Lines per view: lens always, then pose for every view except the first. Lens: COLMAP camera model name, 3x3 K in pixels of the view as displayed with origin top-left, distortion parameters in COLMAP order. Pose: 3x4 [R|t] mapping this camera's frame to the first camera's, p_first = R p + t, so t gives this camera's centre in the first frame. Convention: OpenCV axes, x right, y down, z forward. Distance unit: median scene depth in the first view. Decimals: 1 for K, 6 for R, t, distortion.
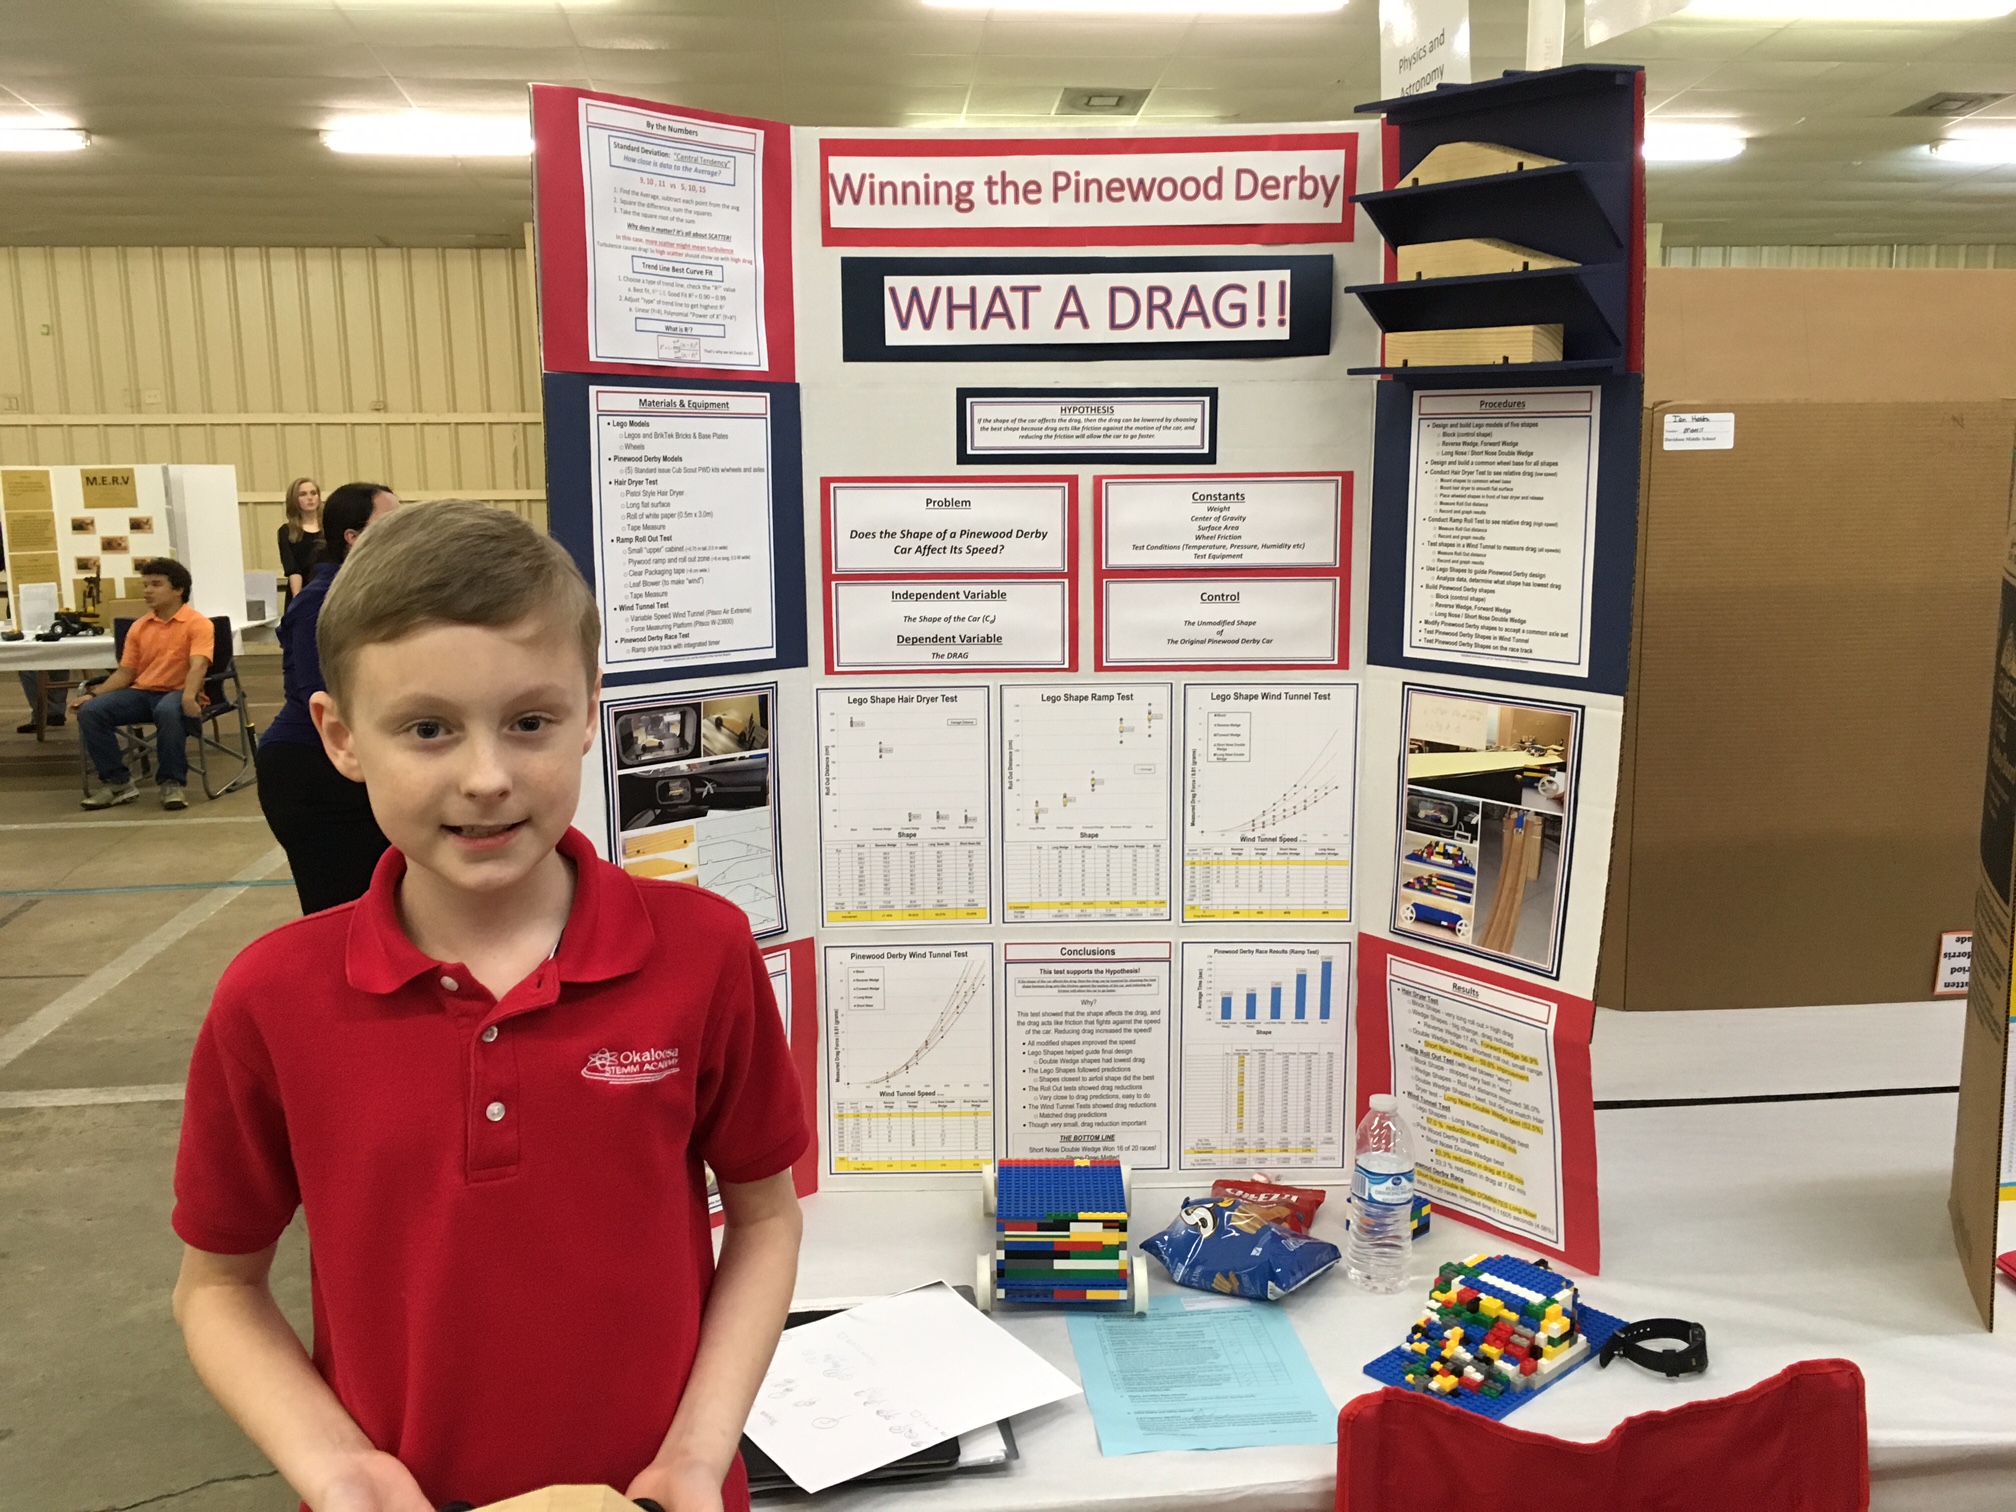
lens RADIAL K [[1730.5, 0, 1013.2], [0, 1730.5, 757.0], [0, 0, 1]] dist [0.064164, -0.077720]
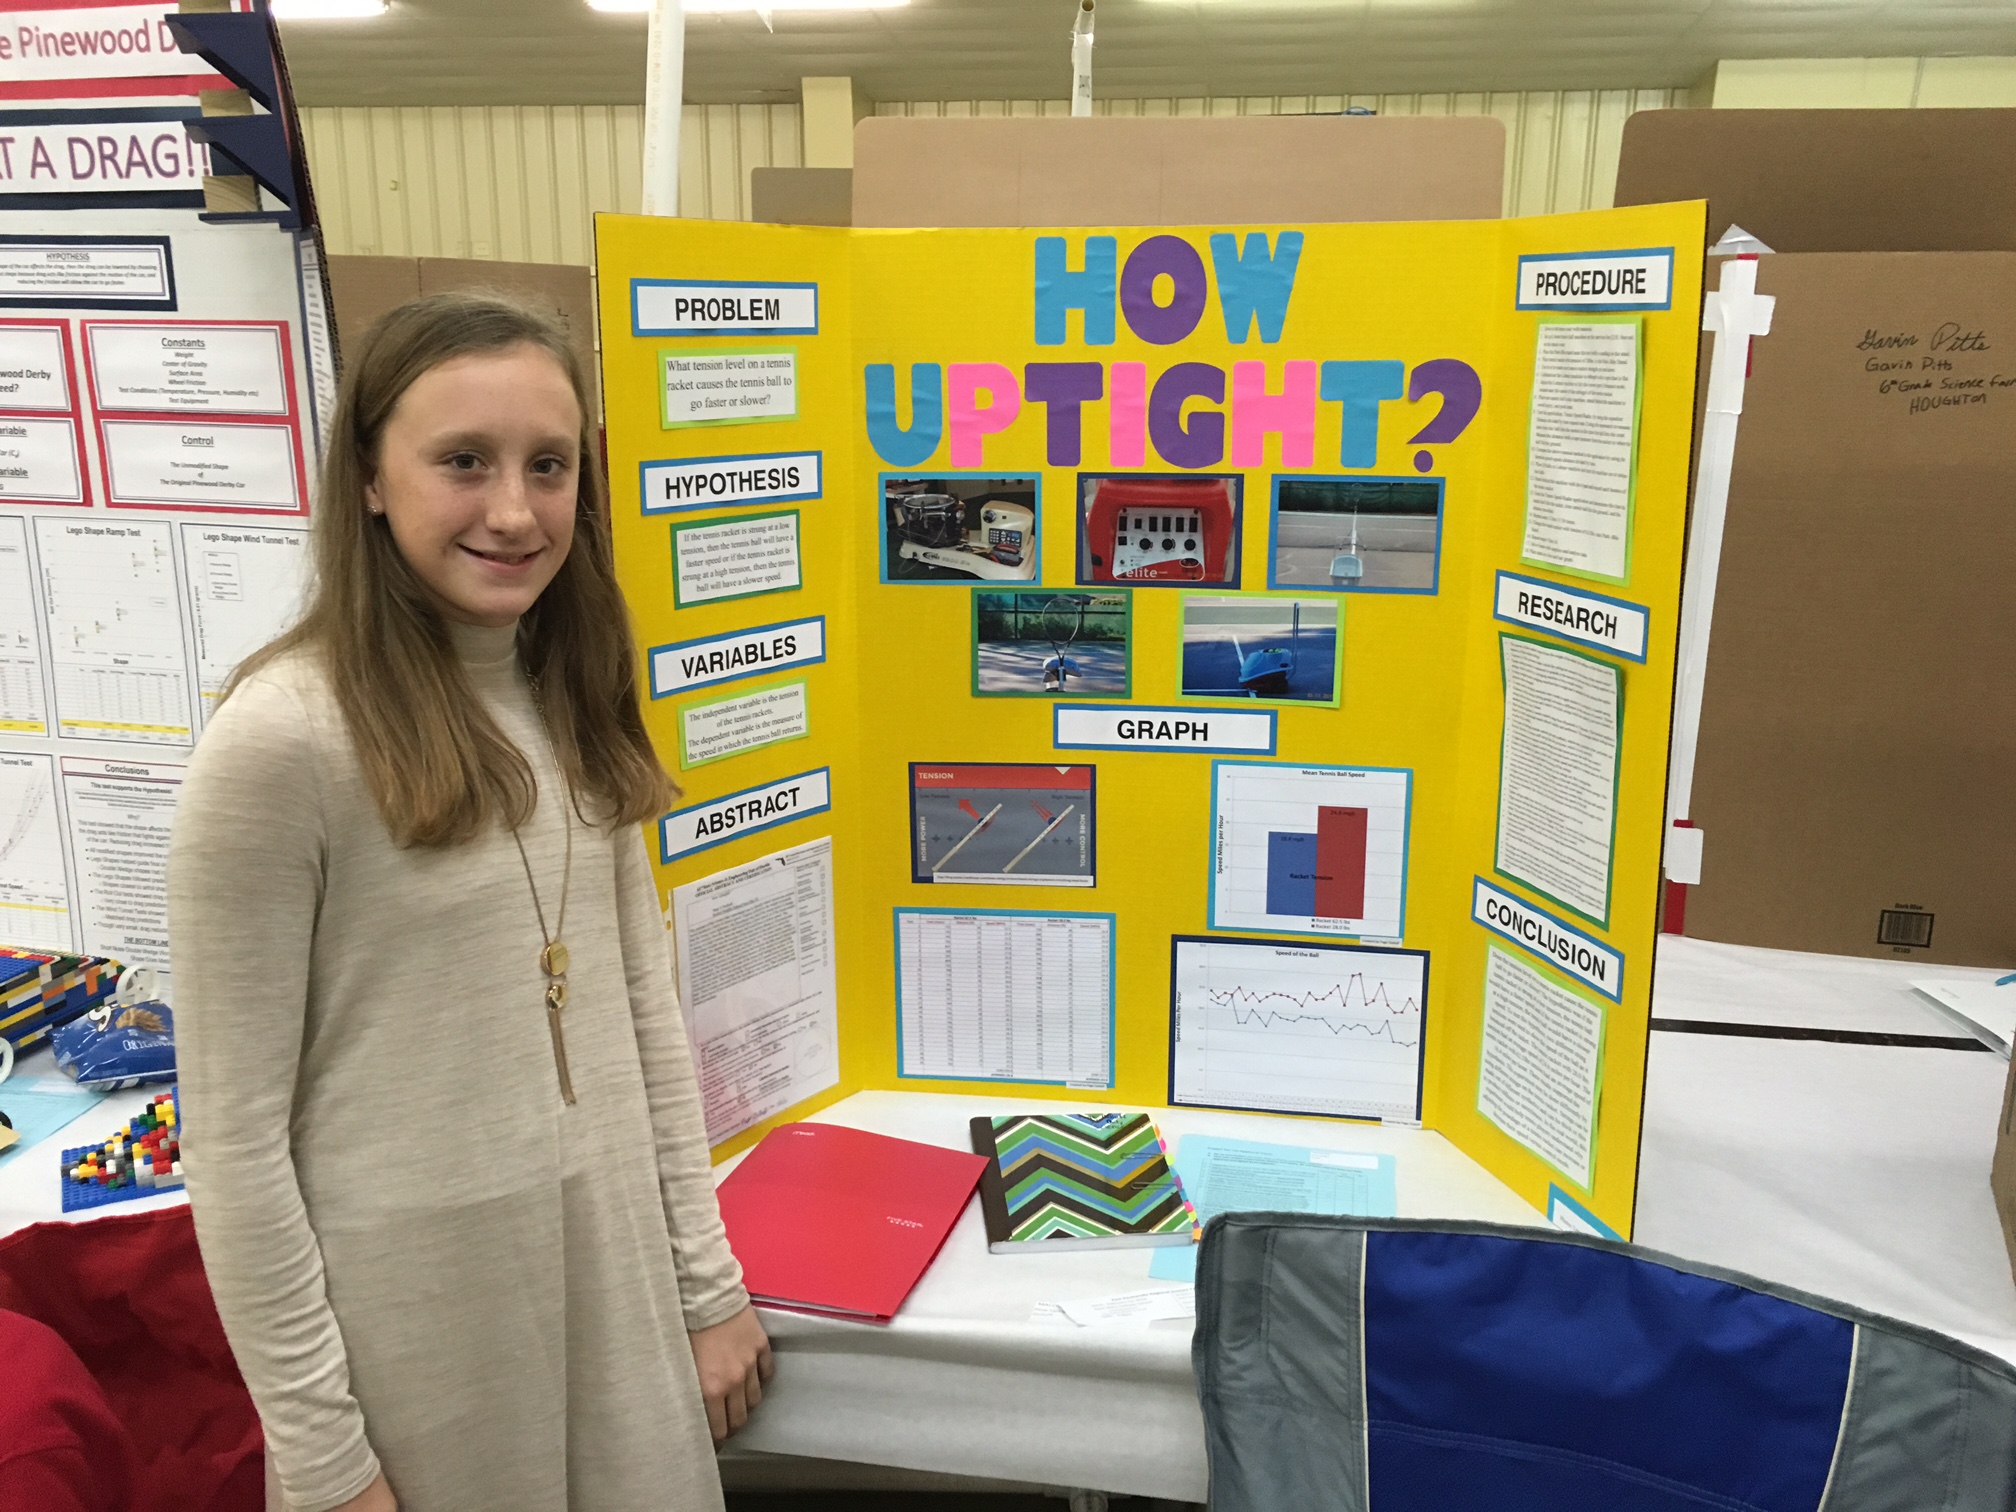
lens RADIAL K [[1730.5, 0, 1011.4], [0, 1730.5, 760.1], [0, 0, 1]] dist [0.064164, -0.077720]
pose [[0.968389, 0.076784, -0.237335, 0.864496], [-0.057791, 0.994619, 0.085985, -0.019827], [0.242660, -0.069551, 0.967615, 0.083901]]
